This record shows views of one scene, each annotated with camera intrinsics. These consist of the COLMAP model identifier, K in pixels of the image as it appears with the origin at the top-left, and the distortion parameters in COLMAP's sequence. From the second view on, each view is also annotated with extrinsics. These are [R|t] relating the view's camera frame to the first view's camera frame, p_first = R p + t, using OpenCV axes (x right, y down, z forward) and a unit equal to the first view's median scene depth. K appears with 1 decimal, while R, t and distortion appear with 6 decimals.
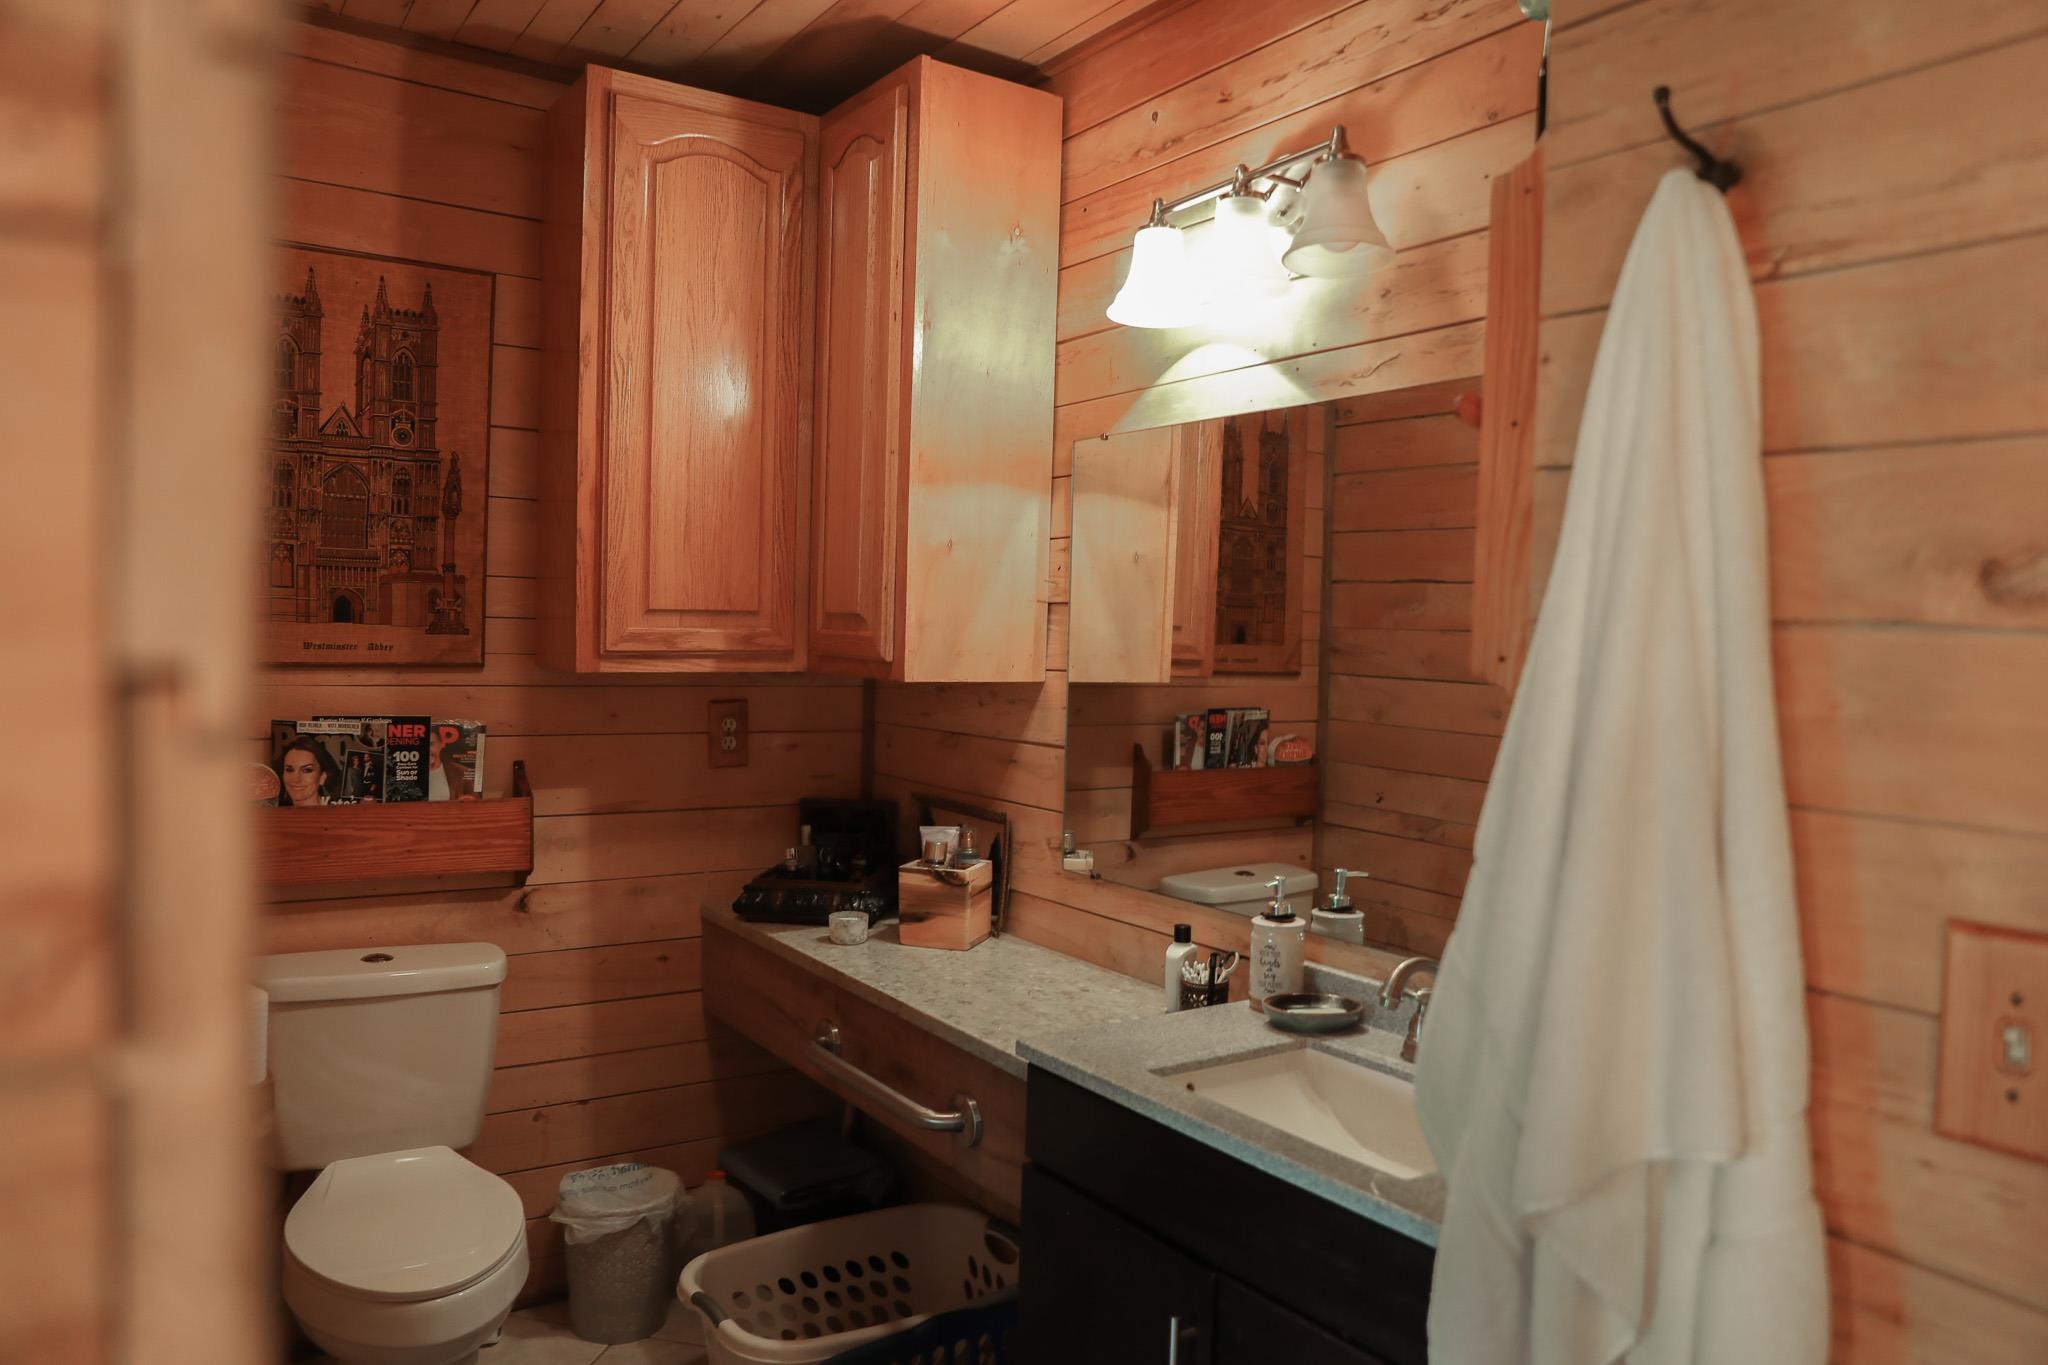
lens RADIAL K [[1403.6, 0, 1022.7], [0, 1403.6, 691.0], [0, 0, 1]] dist [-0.096084, 0.063791]
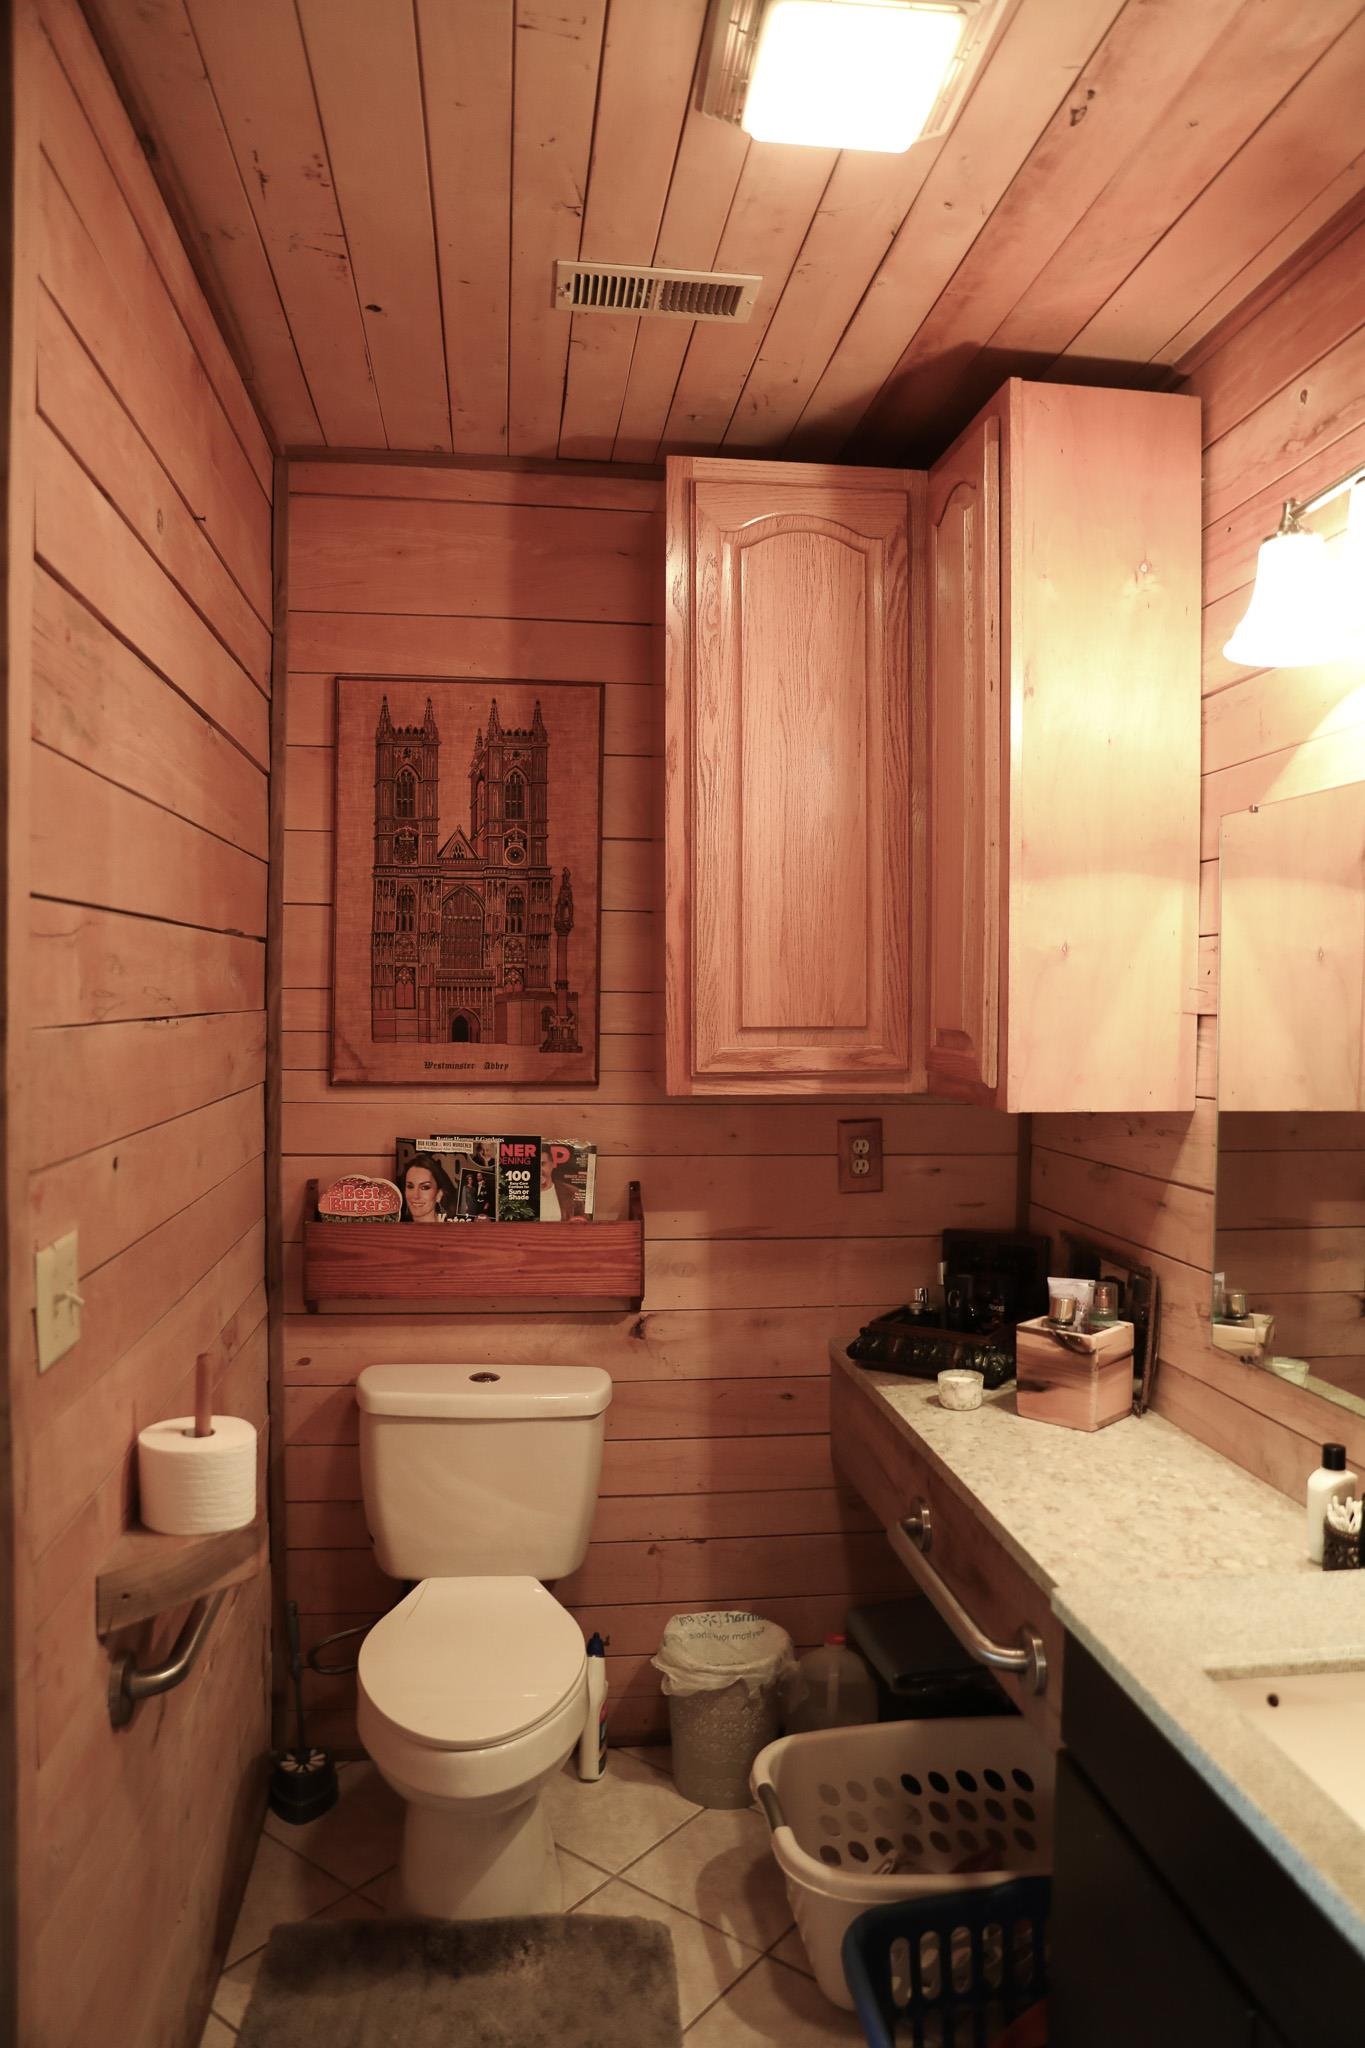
lens RADIAL K [[1403.6, 0, 685.3], [0, 1403.6, 1032.3], [0, 0, 1]] dist [-0.096084, 0.063791]
pose [[0.894916, -0.006964, -0.446180, 0.113876], [-0.005278, 0.999643, -0.026189, -0.030593], [0.446203, 0.025792, 0.894560, 0.148493]]
